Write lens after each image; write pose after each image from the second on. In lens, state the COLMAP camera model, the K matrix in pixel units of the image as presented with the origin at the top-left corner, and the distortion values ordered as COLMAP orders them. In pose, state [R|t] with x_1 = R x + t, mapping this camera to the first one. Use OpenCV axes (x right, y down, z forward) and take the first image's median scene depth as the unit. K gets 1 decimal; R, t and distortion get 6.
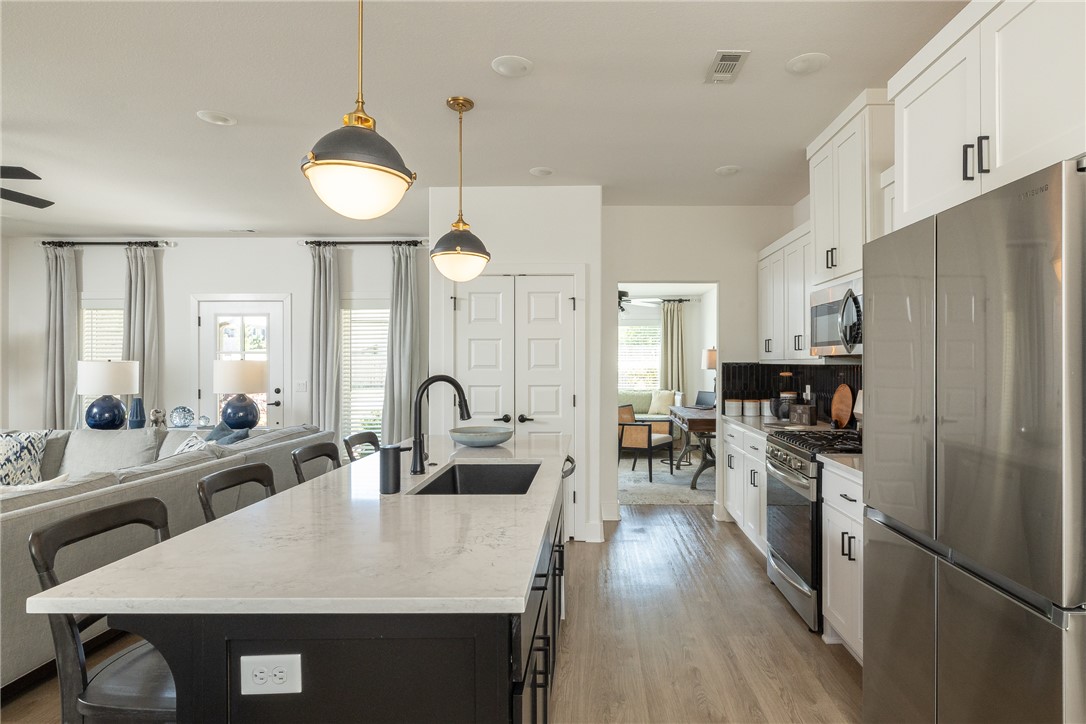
lens RADIAL K [[583.2, 0, 586.7], [0, 583.2, 357.8], [0, 0, 1]] dist [0.003043, 0.000802]
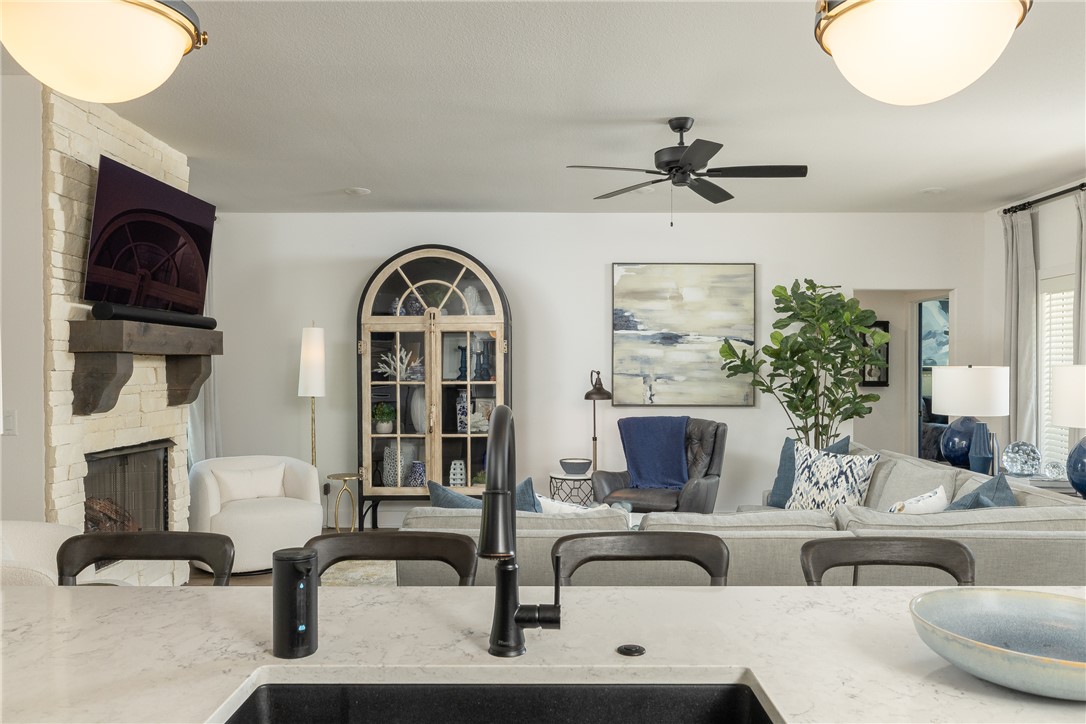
lens RADIAL K [[790.5, 0, 544.7], [0, 790.5, 381.0], [0, 0, 1]] dist [-0.005913, -0.000179]
pose [[0.007212, 0.016649, -0.999835, 0.134697], [0.006544, 0.999839, 0.016697, 0.003938], [0.999953, -0.006663, 0.007101, 0.567398]]
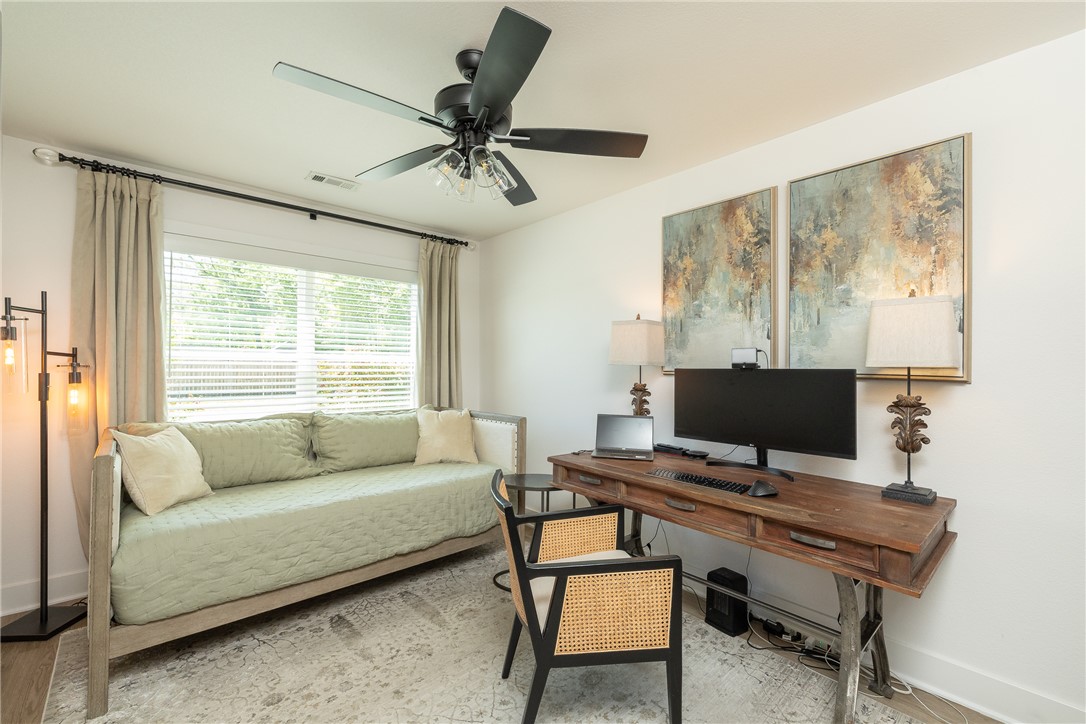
lens RADIAL K [[447.0, 0, 542.9], [0, 447.0, 360.4], [0, 0, 1]] dist [-0.001731, -0.000238]
pose [[0.750303, 0.014458, 0.660936, -0.114525], [-0.014655, 0.999879, -0.005237, 0.031686], [-0.660932, -0.005757, 0.750424, 1.356853]]
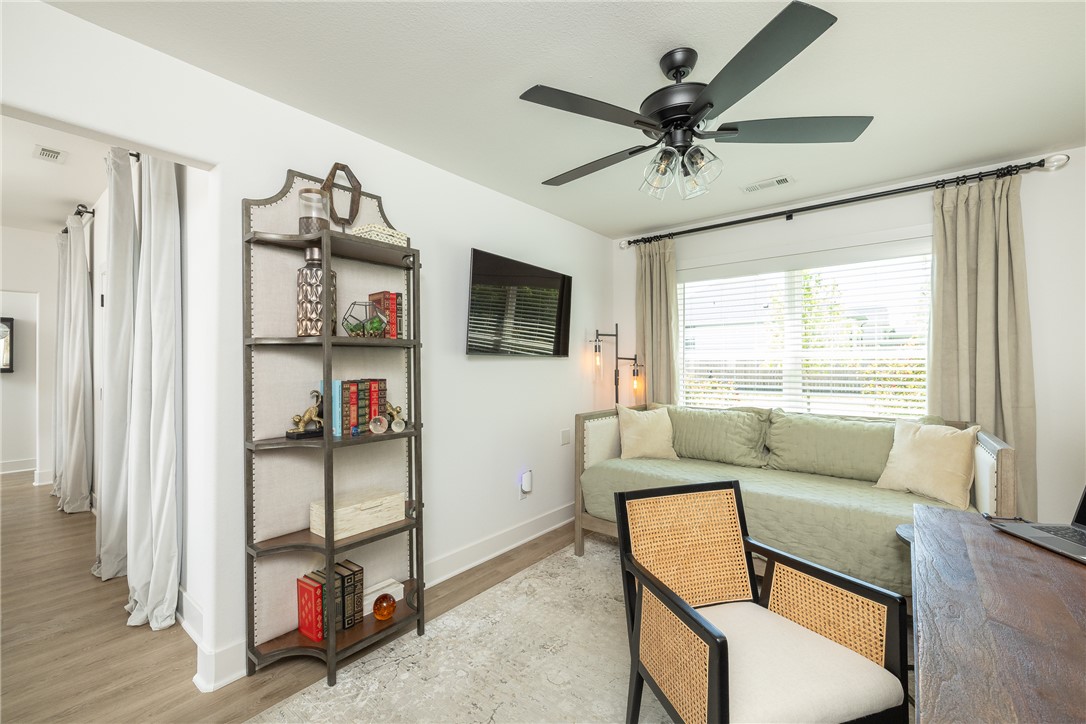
lens RADIAL K [[455.1, 0, 543.0], [0, 455.1, 362.0], [0, 0, 1]] dist [-0.000355, 0.000168]
pose [[0.779861, -0.006676, -0.625917, 0.247099], [0.011032, 0.999934, 0.003080, 0.031705], [0.625855, -0.009307, 0.779884, 1.306142]]
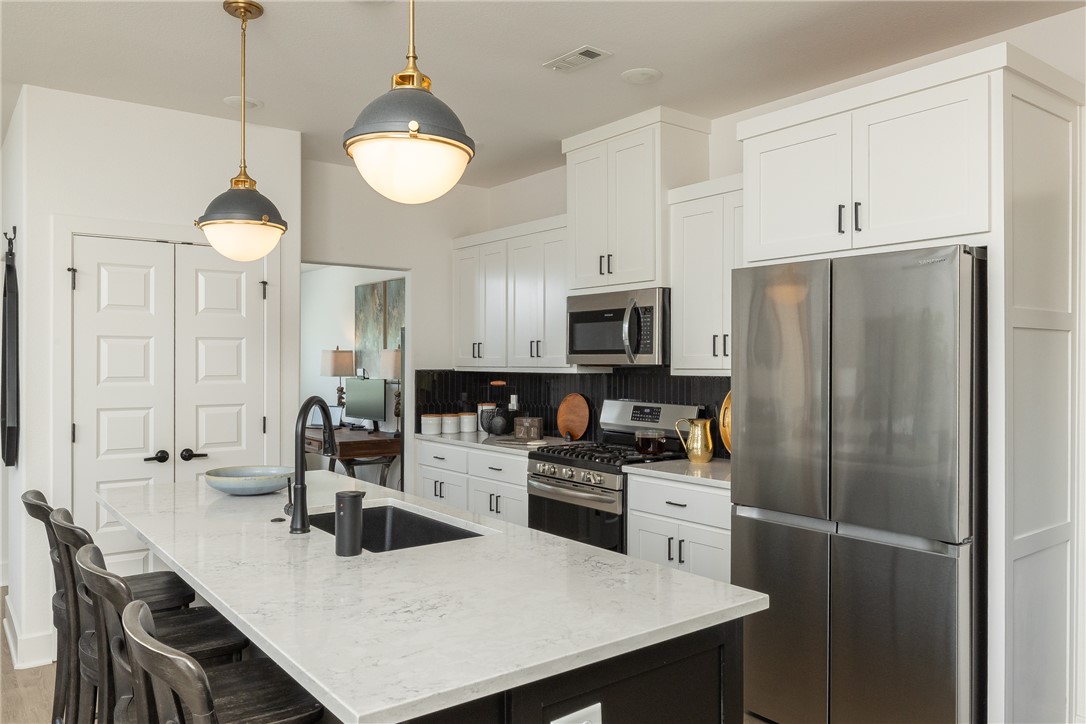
lens RADIAL K [[797.1, 0, 543.0], [0, 797.1, 362.0], [0, 0, 1]] dist [-0.002195, 0.001277]
pose [[0.787922, 0.000886, 0.615774, -0.368890], [-0.005931, 0.999964, 0.006150, -0.012482], [-0.615746, -0.008497, 0.787899, 0.014956]]
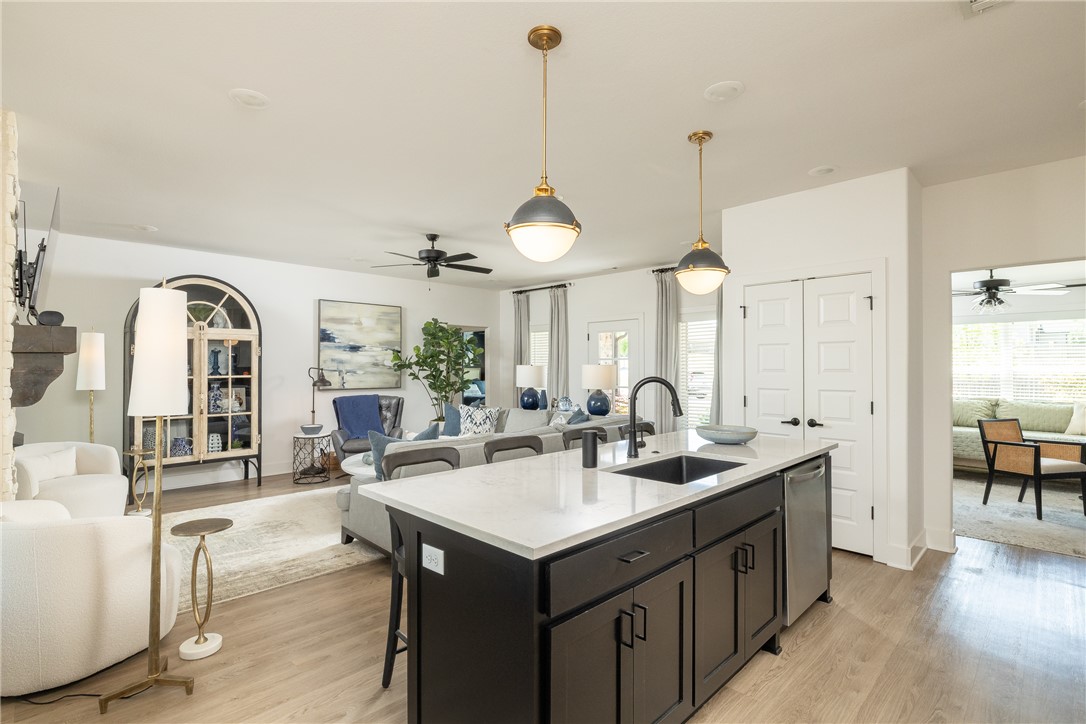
lens RADIAL K [[517.0, 0, 540.8], [0, 517.0, 357.2], [0, 0, 1]] dist [0.002309, 0.000944]
pose [[0.711237, -0.012140, -0.702848, 0.187741], [0.004967, 0.999913, -0.012245, 0.000699], [0.702935, 0.005218, 0.711235, 0.052161]]
